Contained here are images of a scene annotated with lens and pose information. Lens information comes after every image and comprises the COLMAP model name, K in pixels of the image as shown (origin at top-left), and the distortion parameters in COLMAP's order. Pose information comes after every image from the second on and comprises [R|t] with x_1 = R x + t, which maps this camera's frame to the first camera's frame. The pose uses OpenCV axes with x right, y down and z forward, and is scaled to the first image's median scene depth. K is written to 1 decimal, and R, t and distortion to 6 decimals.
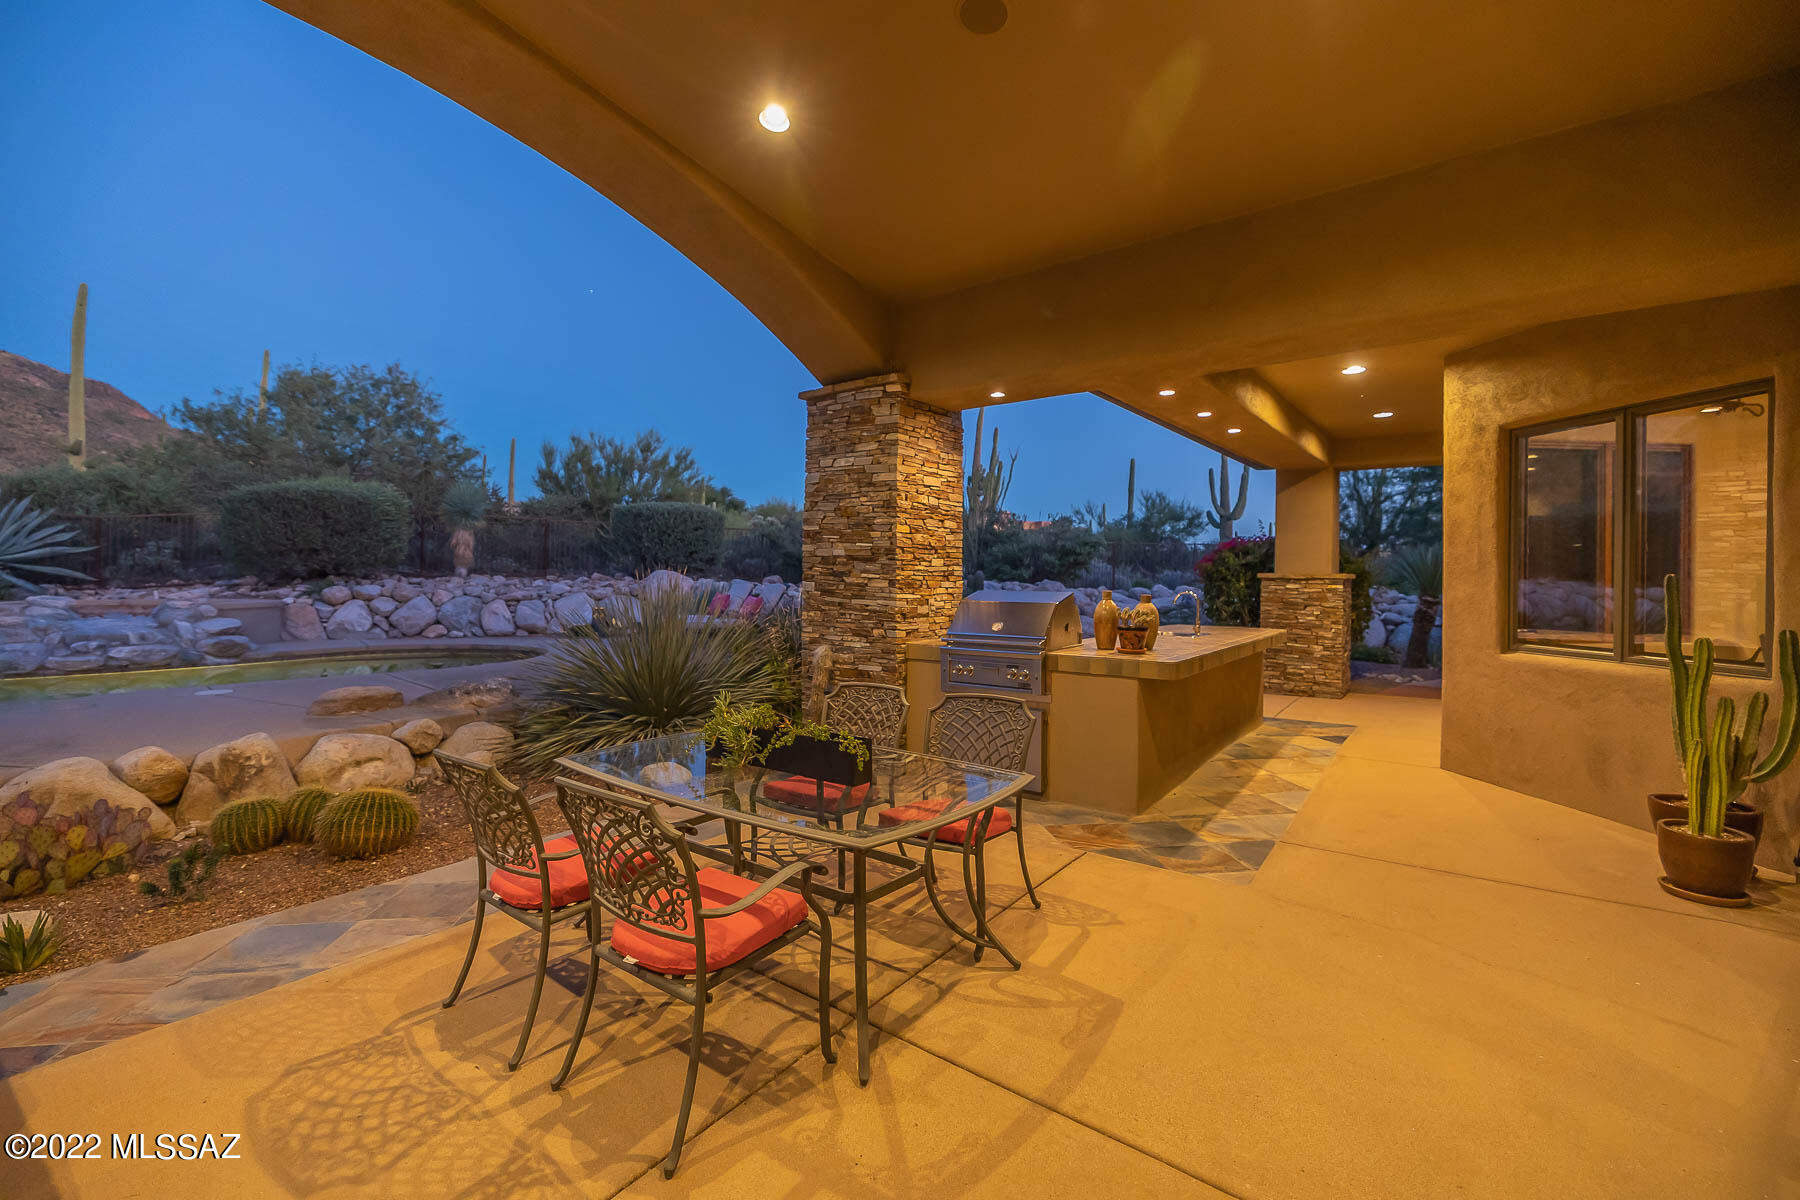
lens RADIAL K [[792.1, 0, 931.9], [0, 792.1, 576.6], [0, 0, 1]] dist [0.002640, -0.001185]
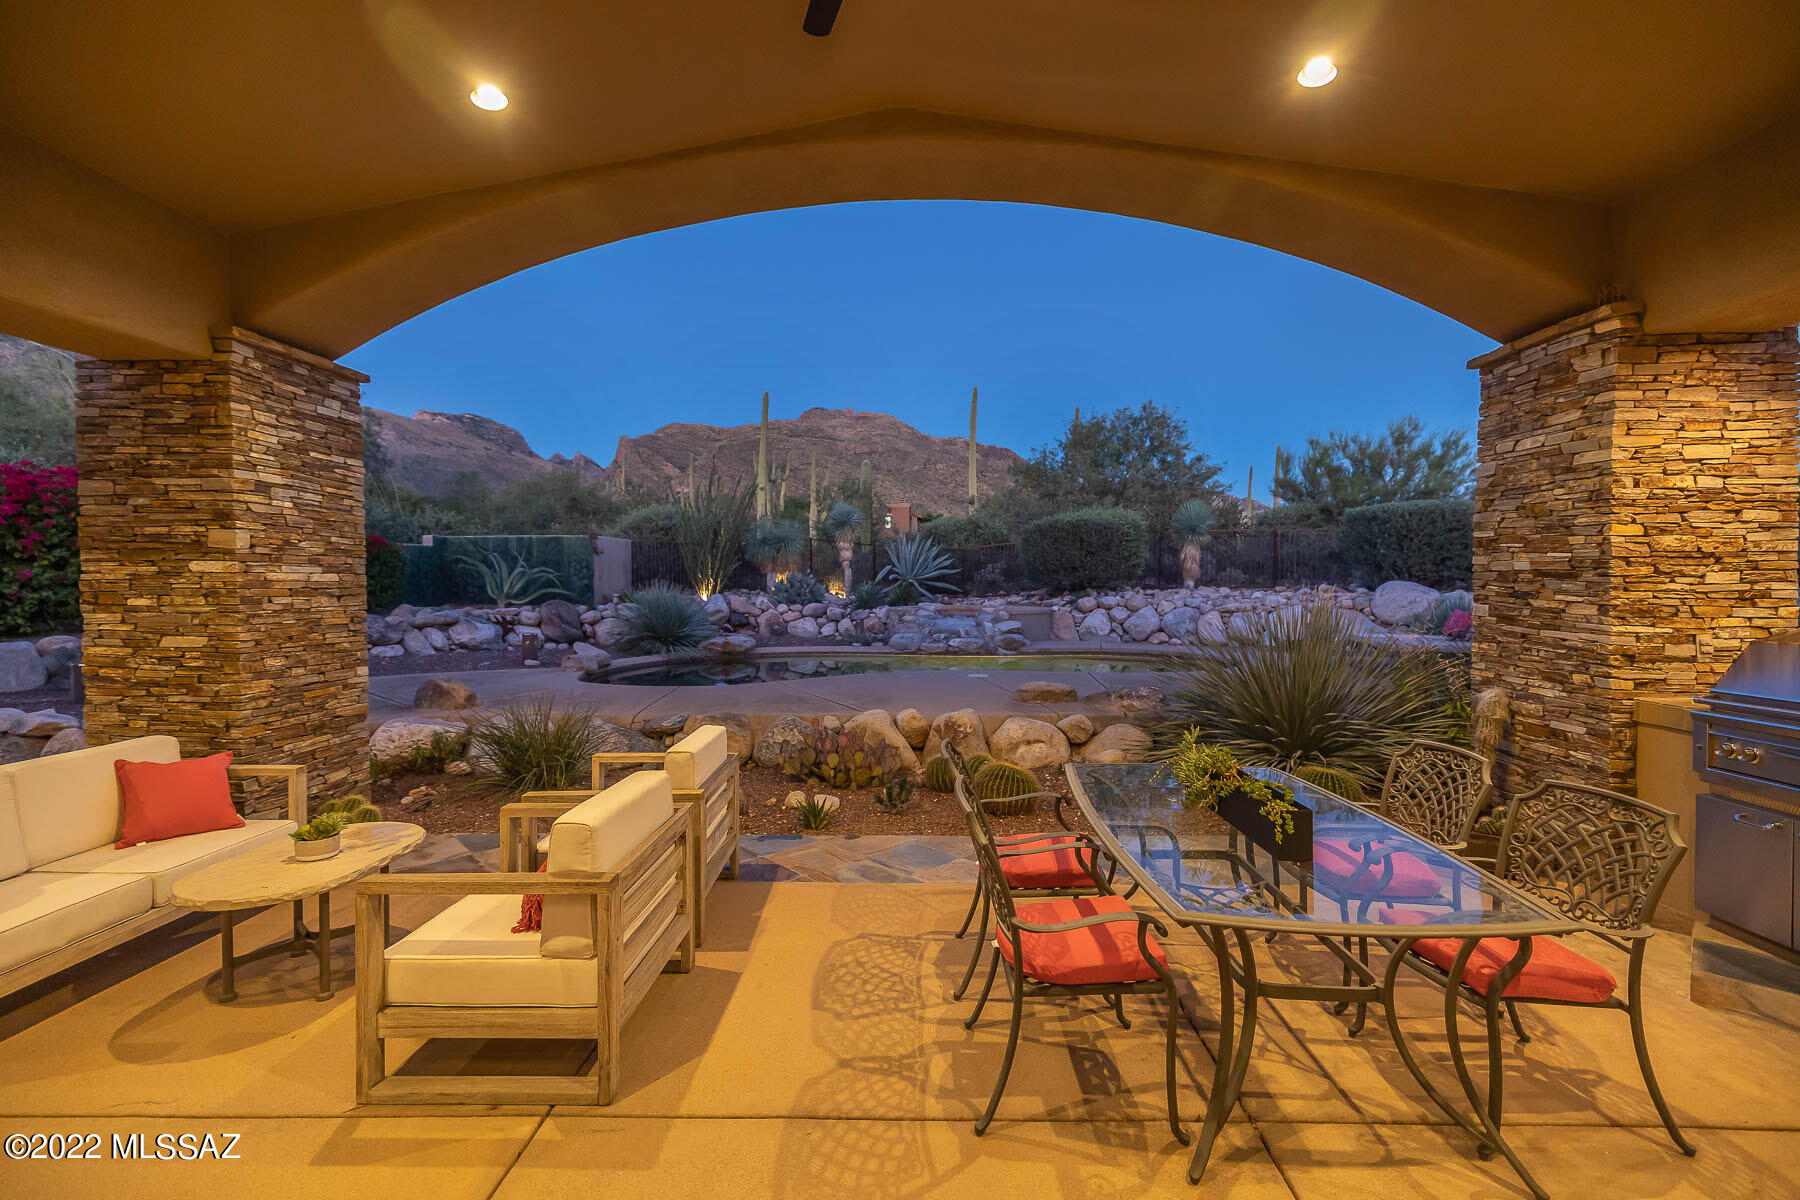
lens RADIAL K [[792.1, 0, 851.1], [0, 792.1, 591.4], [0, 0, 1]] dist [0.002640, -0.001185]
pose [[0.537943, 0.002860, -0.842976, 0.170351], [0.005730, 0.999959, 0.007049, -0.015353], [0.842961, -0.008622, 0.537905, 0.069551]]
